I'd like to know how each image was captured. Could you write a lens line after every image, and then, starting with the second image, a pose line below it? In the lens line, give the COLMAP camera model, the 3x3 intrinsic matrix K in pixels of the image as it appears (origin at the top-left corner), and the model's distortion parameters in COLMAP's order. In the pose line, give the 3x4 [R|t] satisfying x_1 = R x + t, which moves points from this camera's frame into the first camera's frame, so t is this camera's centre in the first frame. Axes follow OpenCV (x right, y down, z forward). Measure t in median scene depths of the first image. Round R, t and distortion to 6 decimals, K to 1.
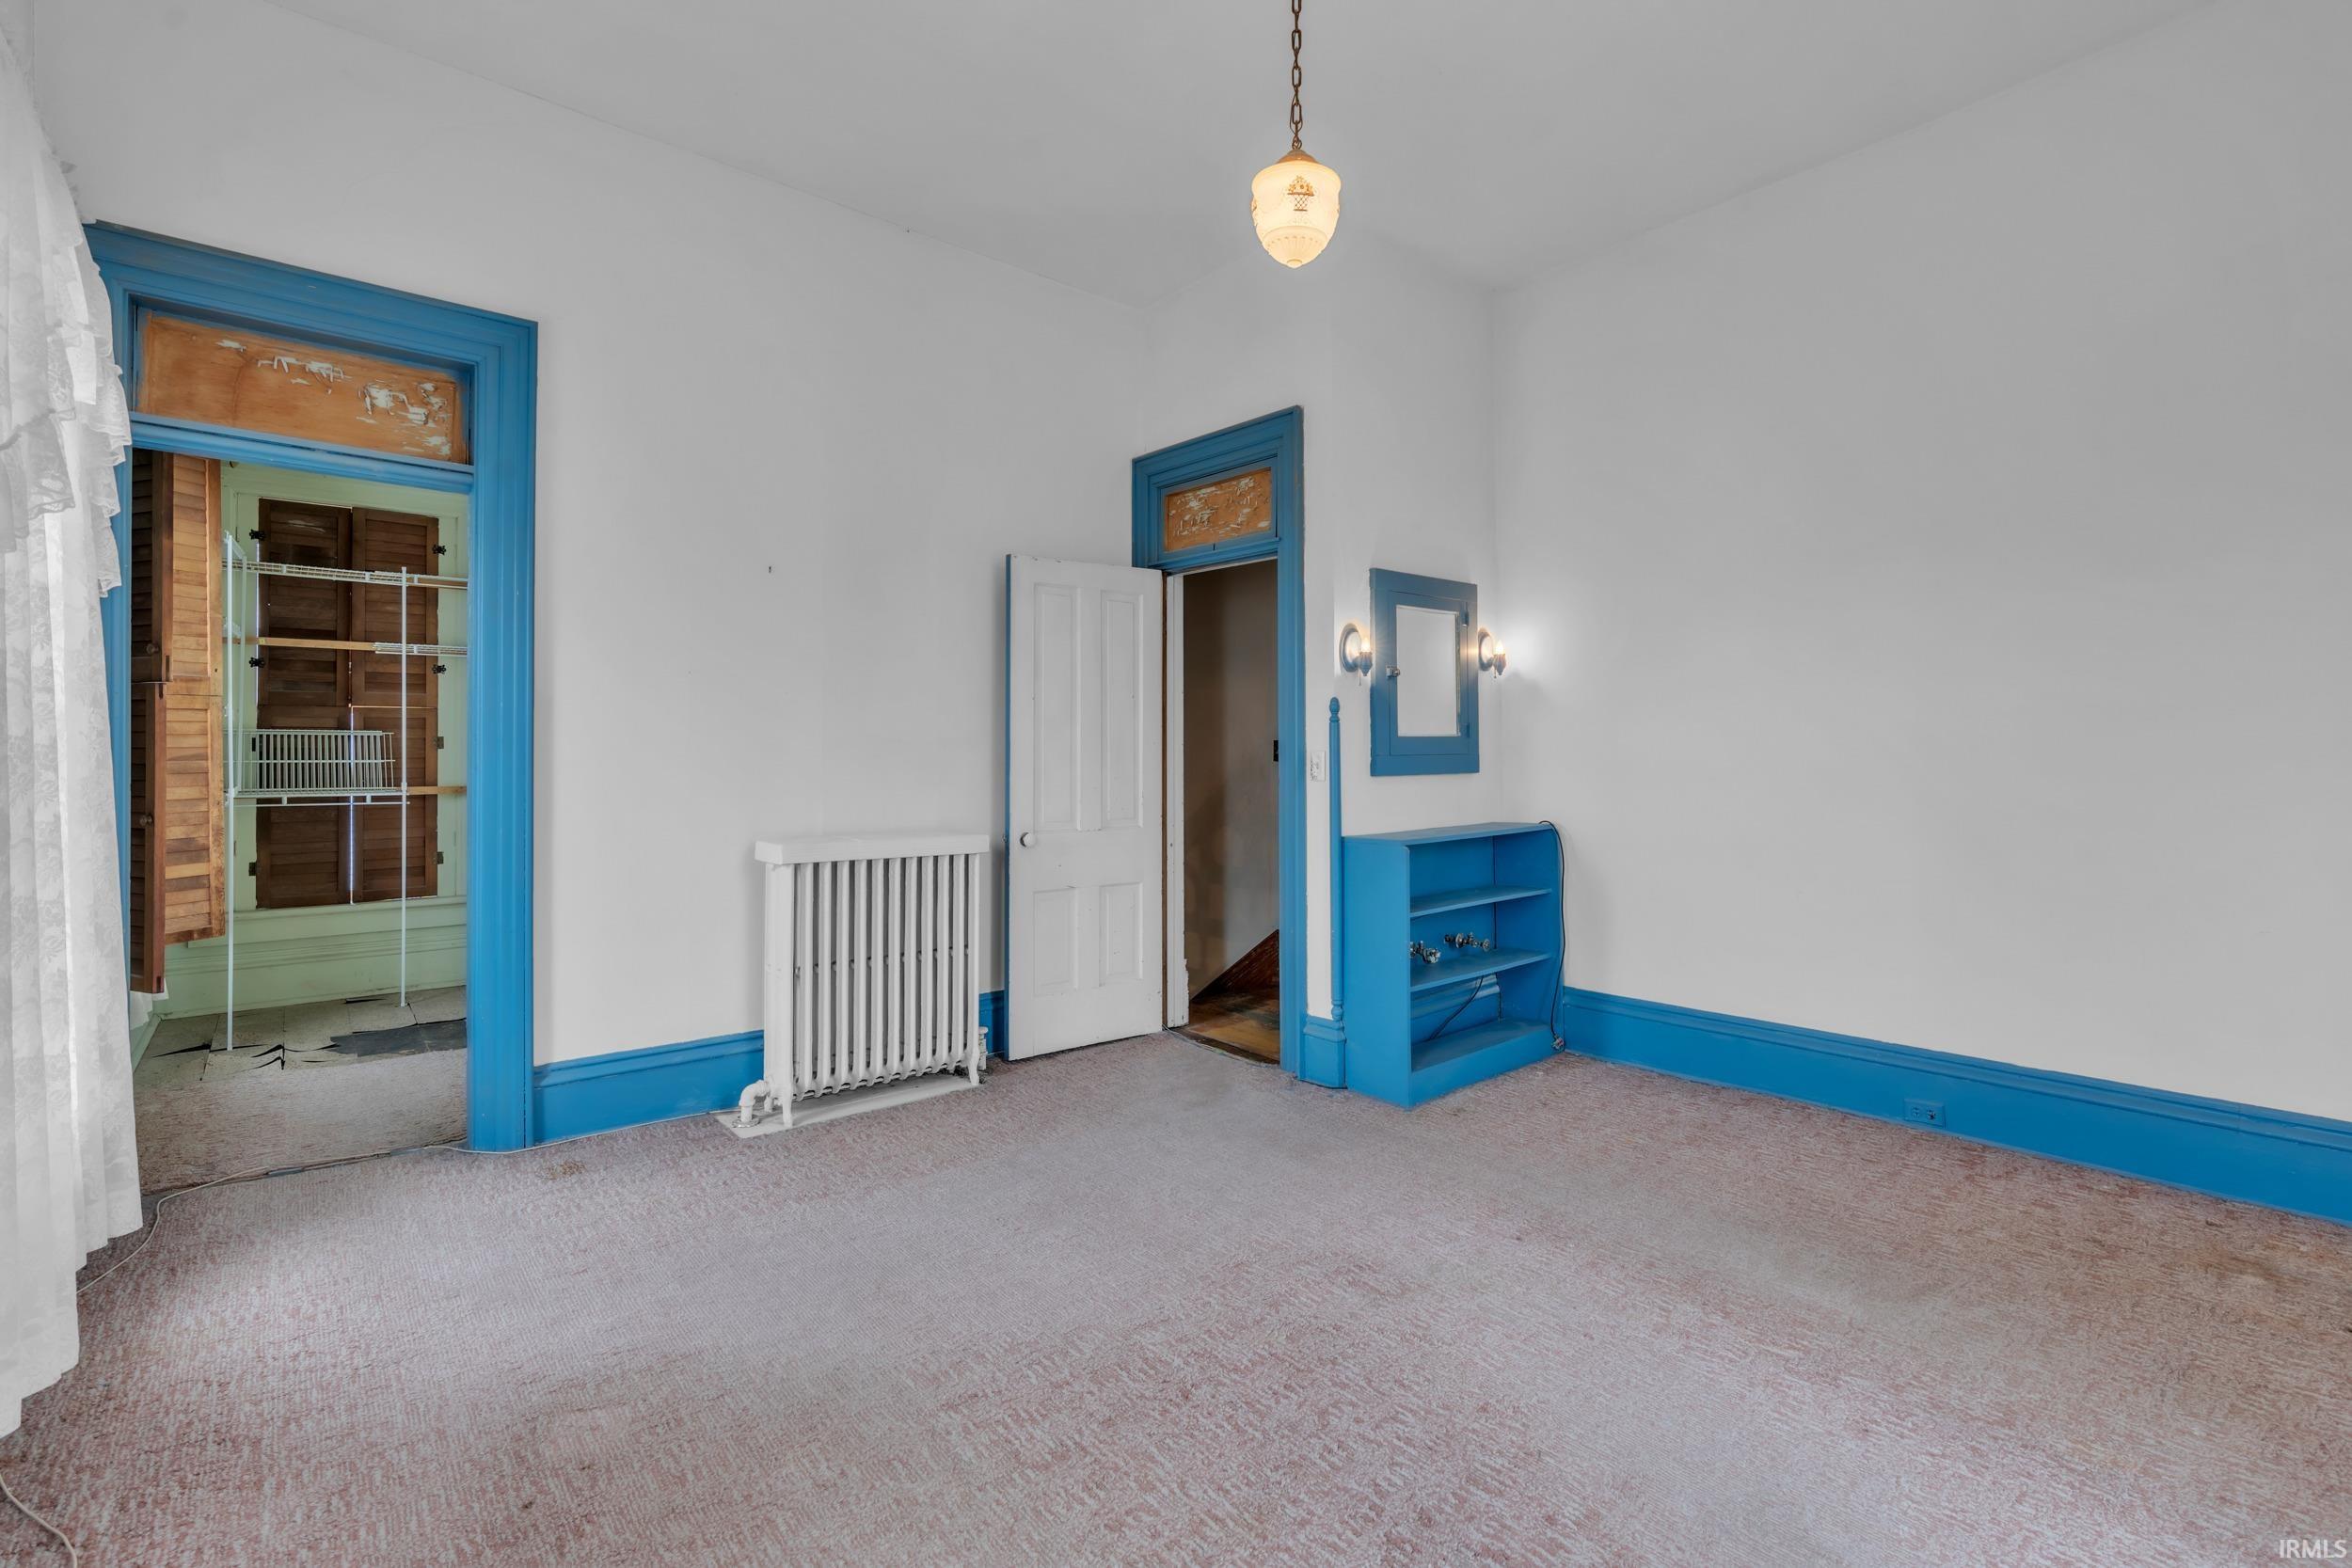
lens RADIAL K [[1085.3, 0, 1173.0], [0, 1085.3, 755.5], [0, 0, 1]] dist [0.000266, -0.000055]
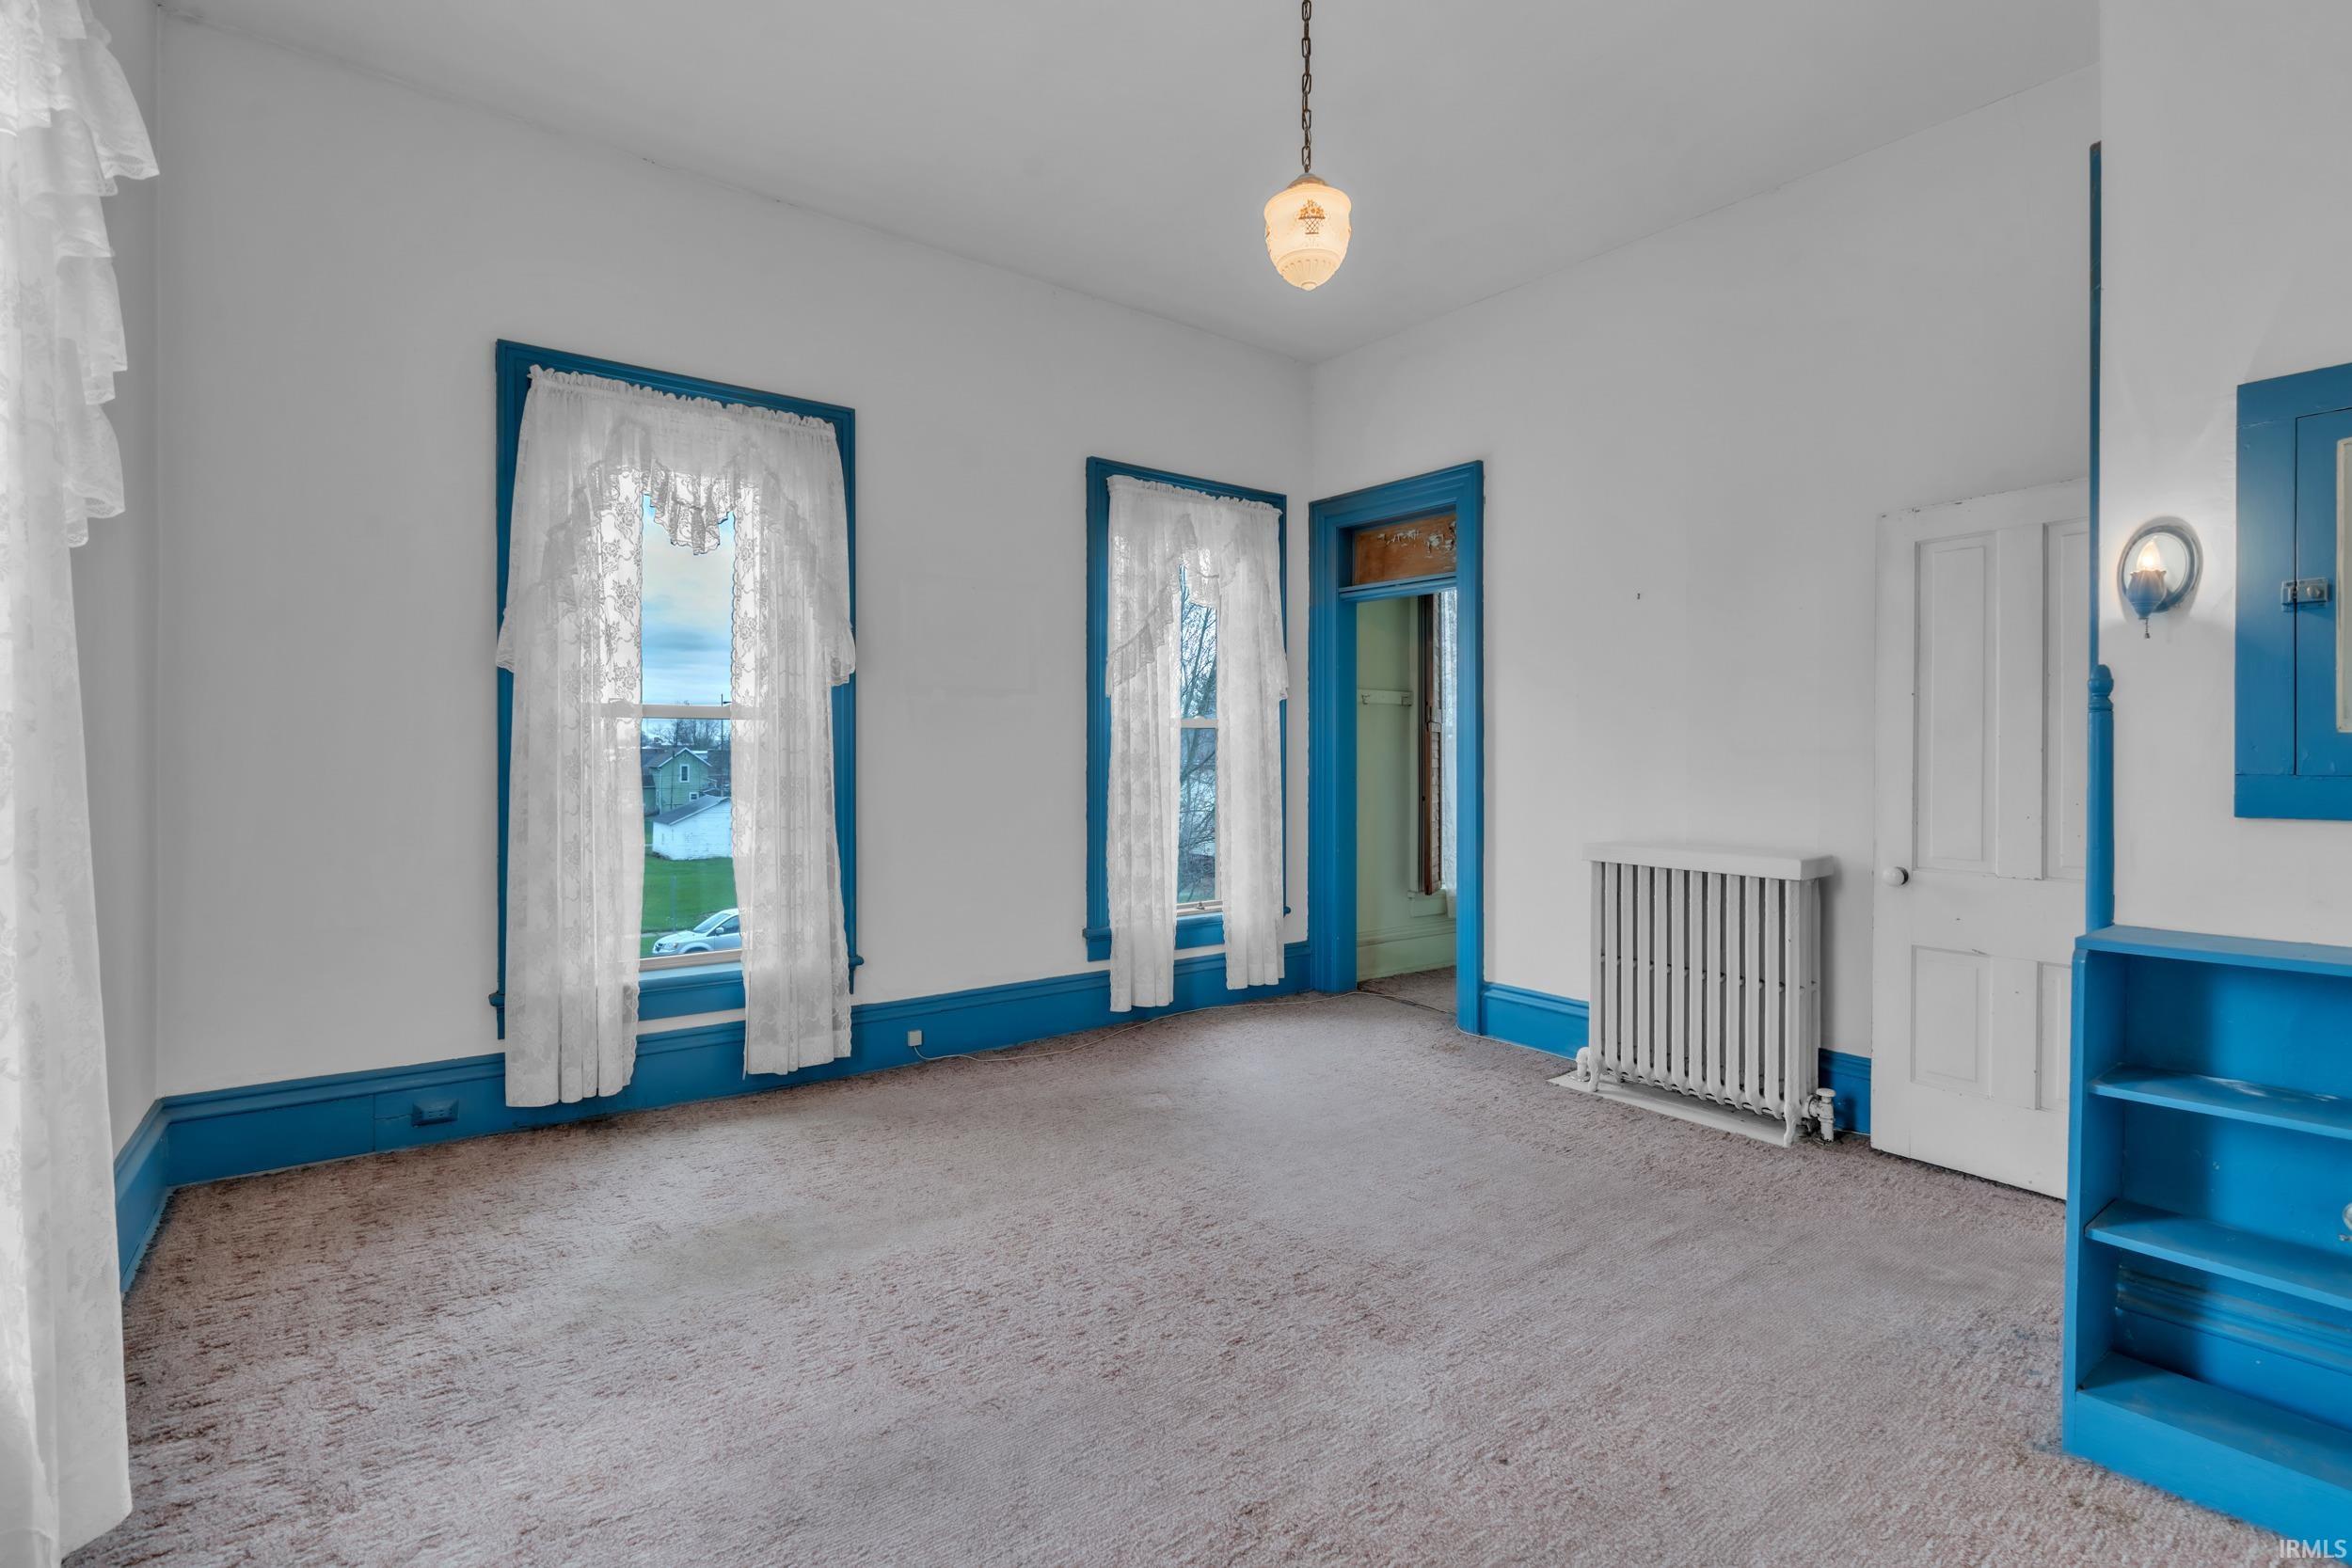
lens RADIAL K [[1061.1, 0, 1187.4], [0, 1061.1, 771.3], [0, 0, 1]] dist [-0.001624, 0.000654]
pose [[-0.036872, 0.010890, -0.999261, 0.733532], [-0.009291, 0.999894, 0.011240, -0.001095], [0.999277, 0.009699, -0.036766, 0.590608]]
